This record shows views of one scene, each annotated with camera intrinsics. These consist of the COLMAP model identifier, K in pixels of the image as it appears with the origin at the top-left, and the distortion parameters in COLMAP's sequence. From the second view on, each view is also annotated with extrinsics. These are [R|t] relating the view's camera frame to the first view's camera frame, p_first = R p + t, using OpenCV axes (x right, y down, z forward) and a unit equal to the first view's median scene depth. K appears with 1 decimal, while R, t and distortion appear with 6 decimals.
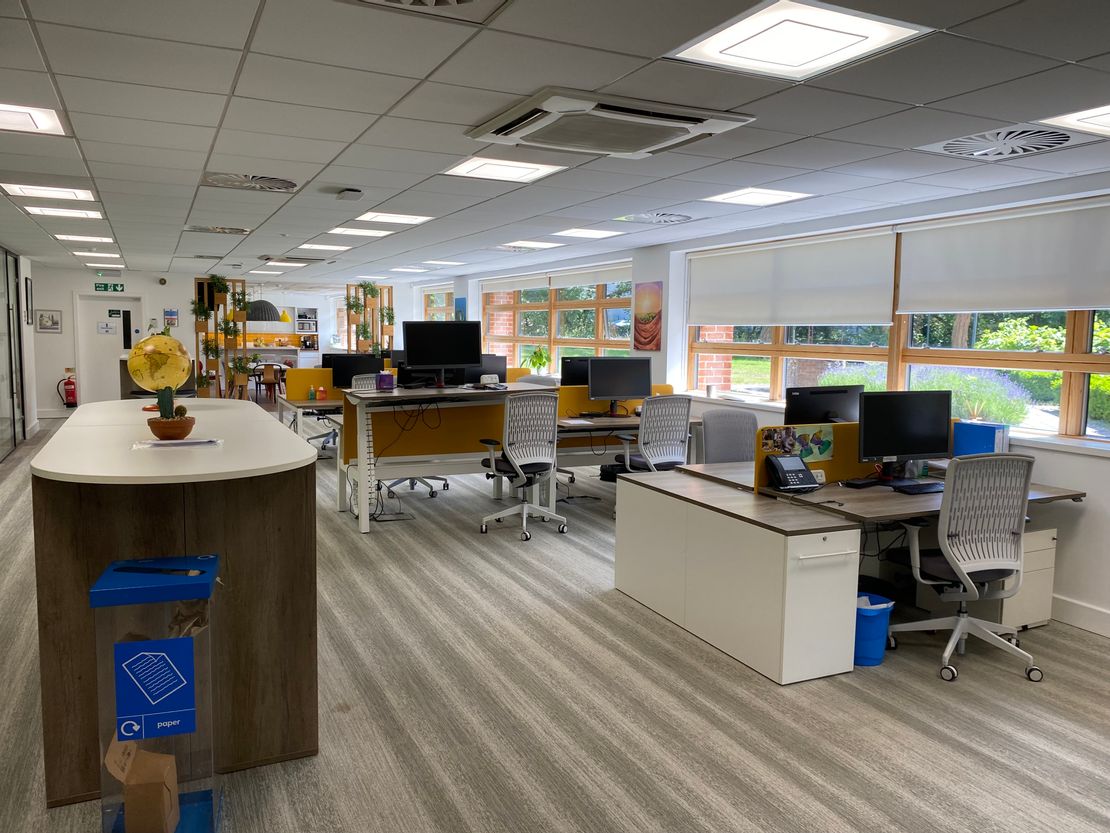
lens RADIAL K [[847.1, 0, 560.0], [0, 847.1, 417.5], [0, 0, 1]] dist [0.029933, -0.005580]
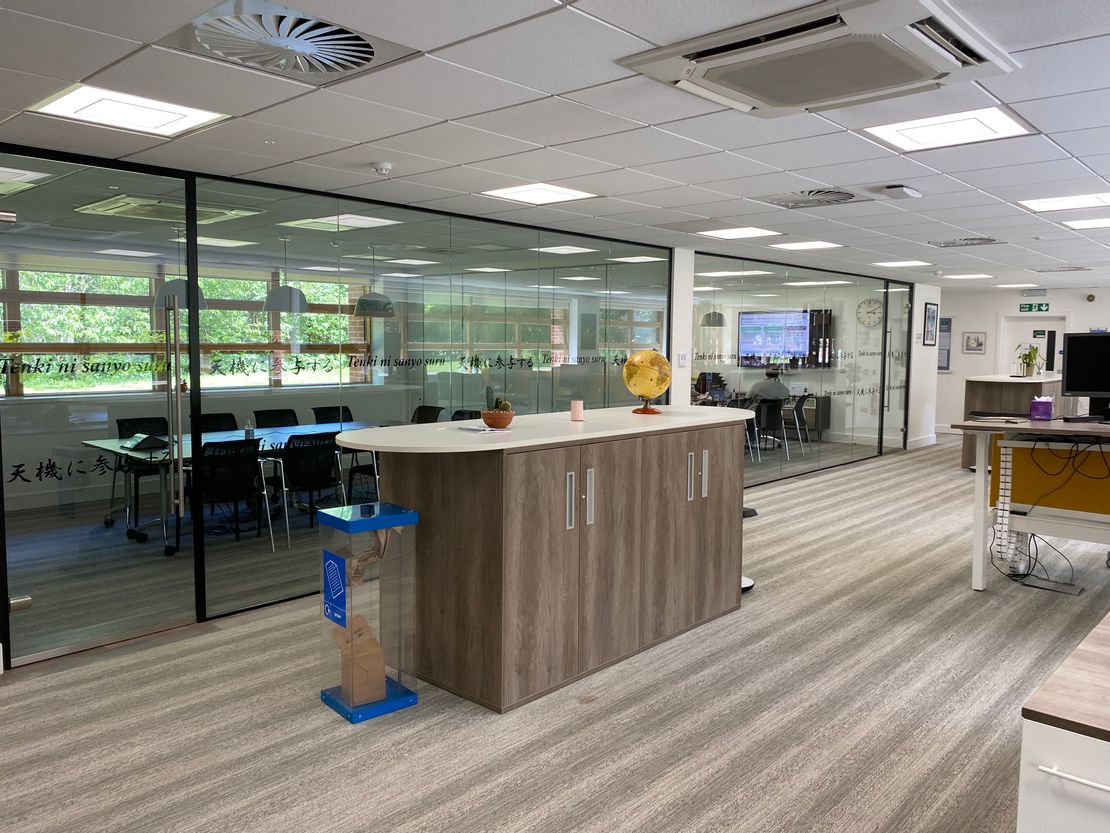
lens RADIAL K [[847.1, 0, 560.5], [0, 847.1, 411.8], [0, 0, 1]] dist [0.029933, -0.005580]
pose [[0.383584, 0.066212, -0.921129, 0.488738], [-0.098580, 0.994663, 0.030446, -0.029750], [0.918229, 0.079127, 0.388064, 0.387112]]
